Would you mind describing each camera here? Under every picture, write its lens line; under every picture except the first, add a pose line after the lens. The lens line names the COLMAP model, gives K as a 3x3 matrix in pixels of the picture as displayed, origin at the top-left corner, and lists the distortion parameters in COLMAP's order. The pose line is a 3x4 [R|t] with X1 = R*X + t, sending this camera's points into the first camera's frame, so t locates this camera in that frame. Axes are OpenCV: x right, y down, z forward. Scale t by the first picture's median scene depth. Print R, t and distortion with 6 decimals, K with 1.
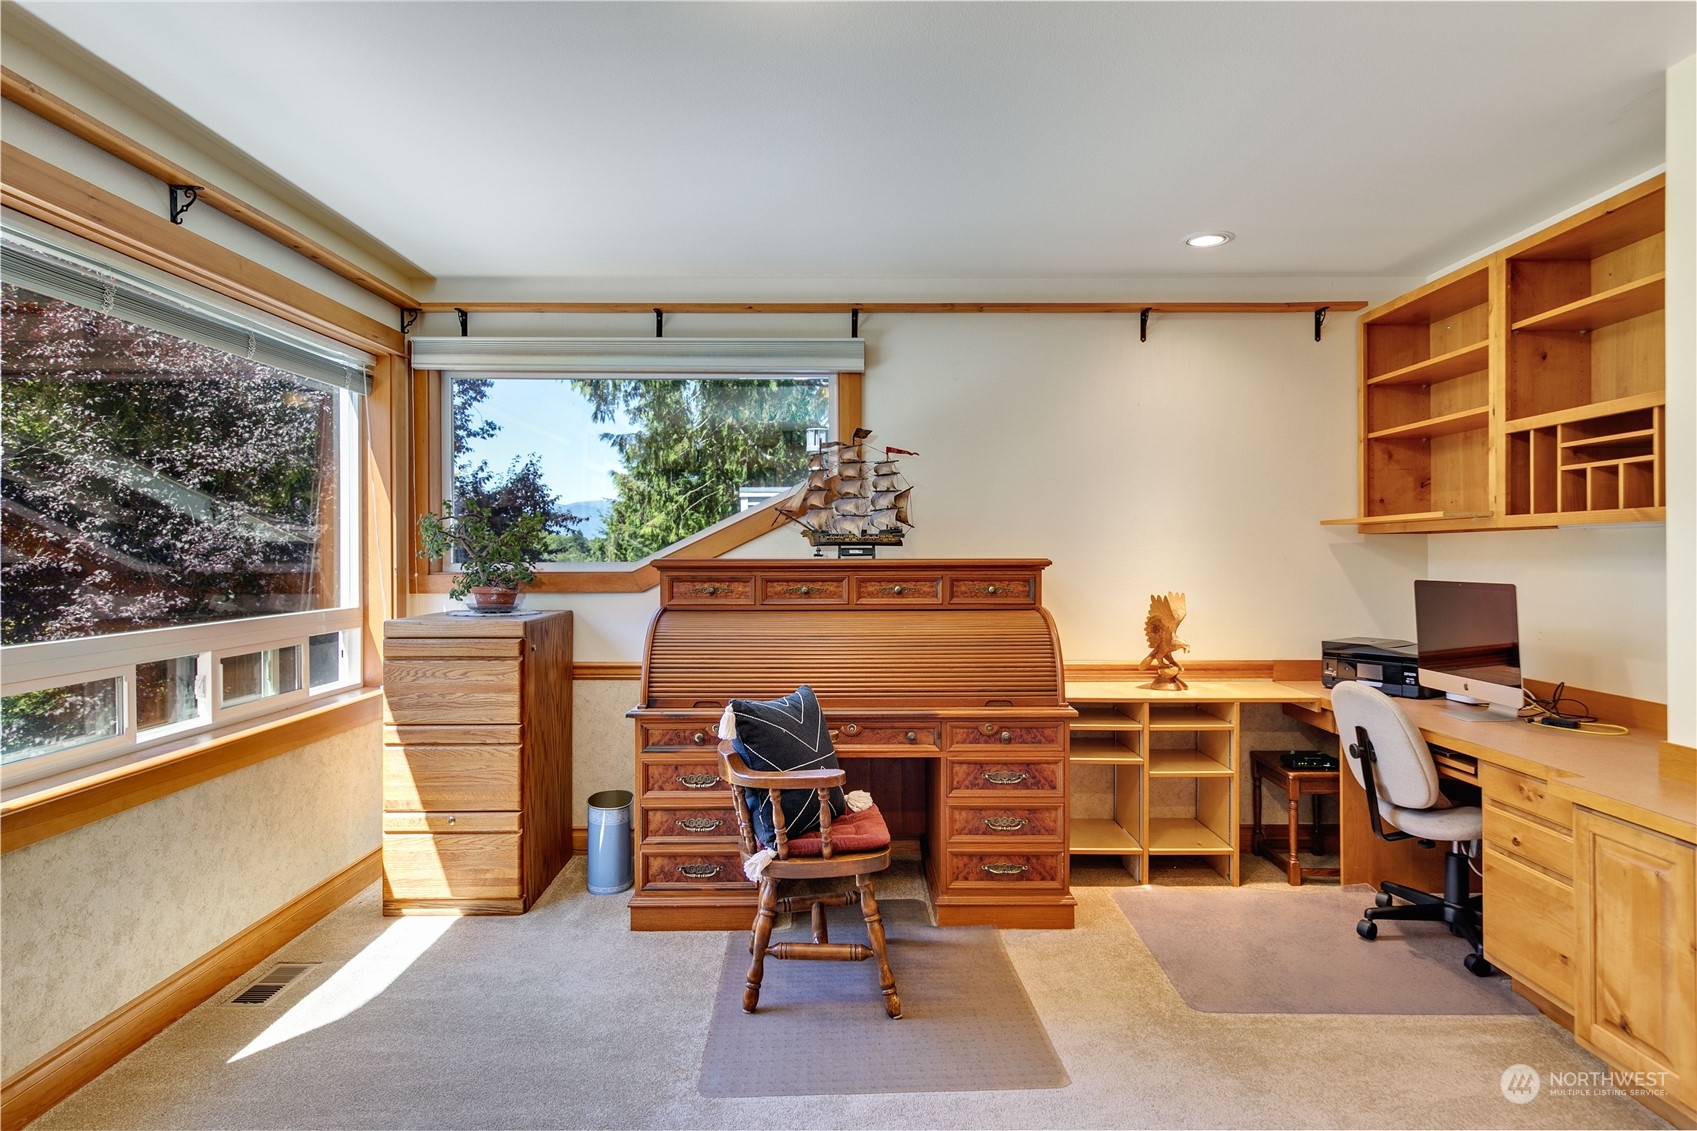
lens RADIAL K [[924.0, 0, 852.3], [0, 924.0, 560.3], [0, 0, 1]] dist [0.013016, -0.003564]
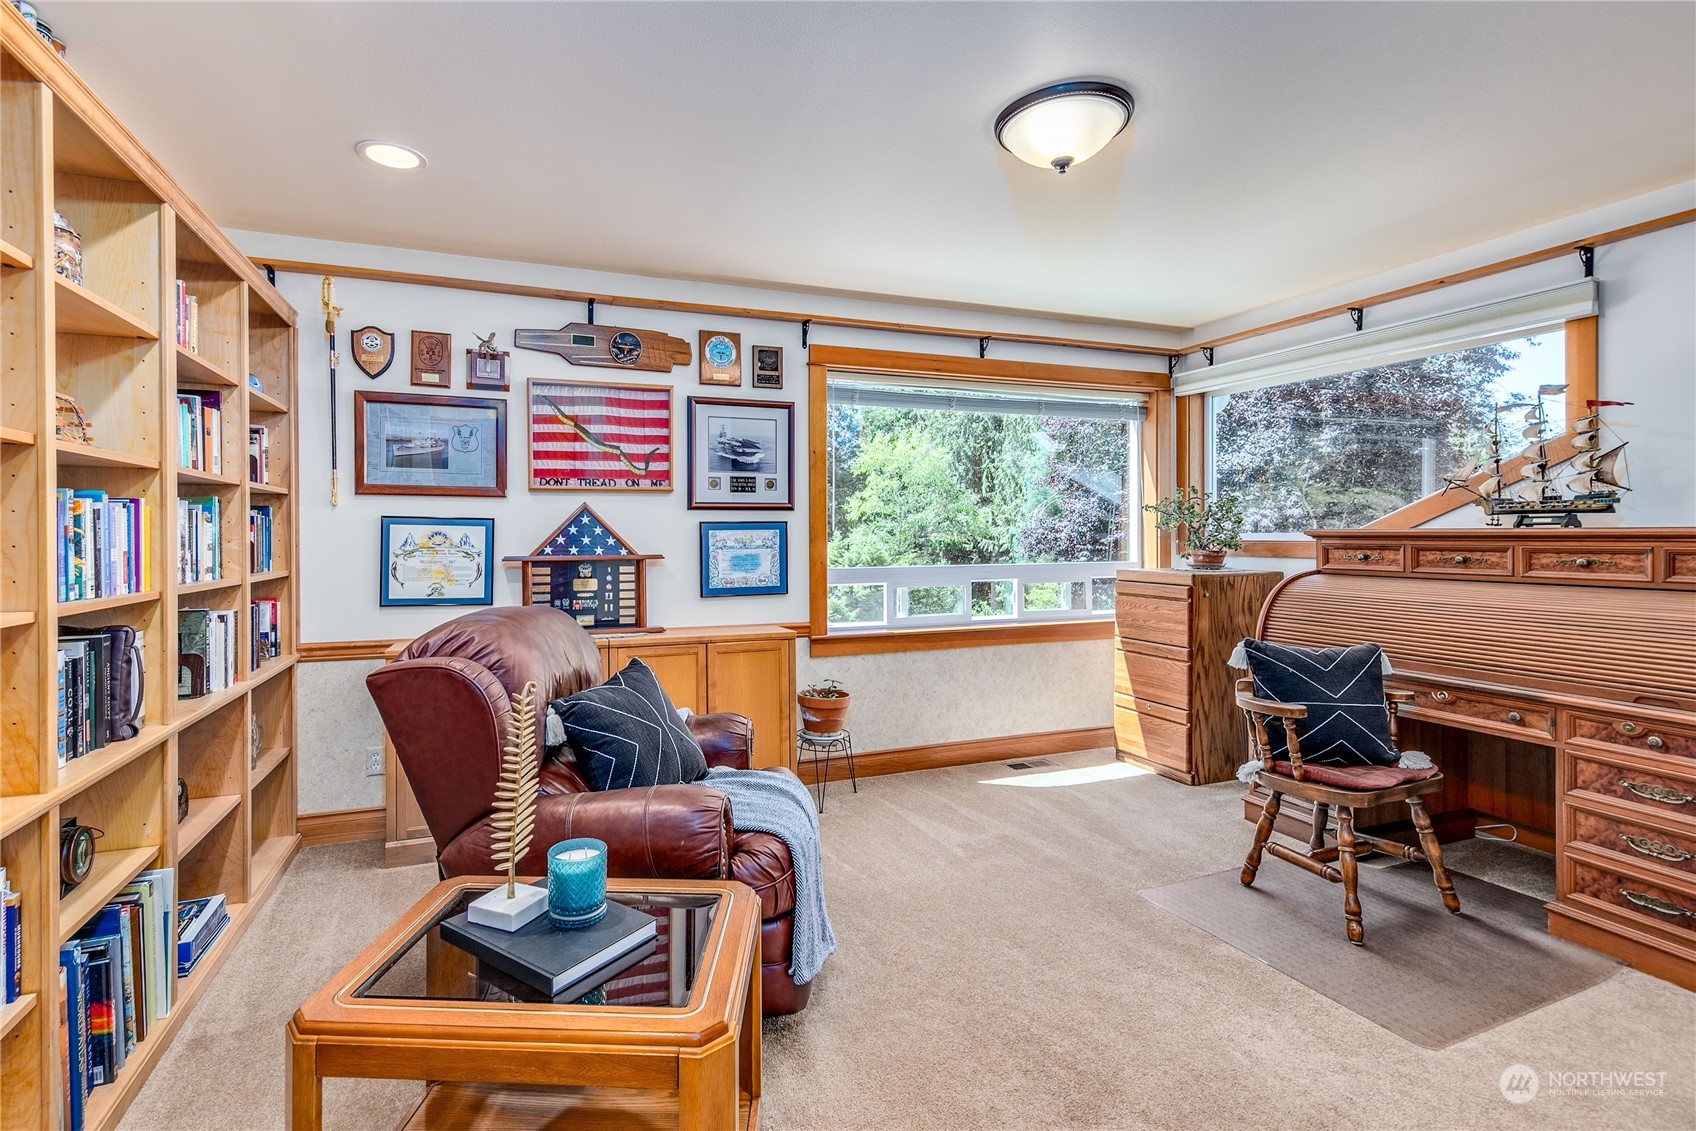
lens RADIAL K [[825.5, 0, 845.1], [0, 825.5, 551.2], [0, 0, 1]] dist [0.004739, 0.000826]
pose [[0.373342, 0.019361, -0.927492, 0.577220], [-0.007883, 0.999812, 0.017697, 0.013932], [0.927660, 0.000705, 0.373424, 0.059776]]
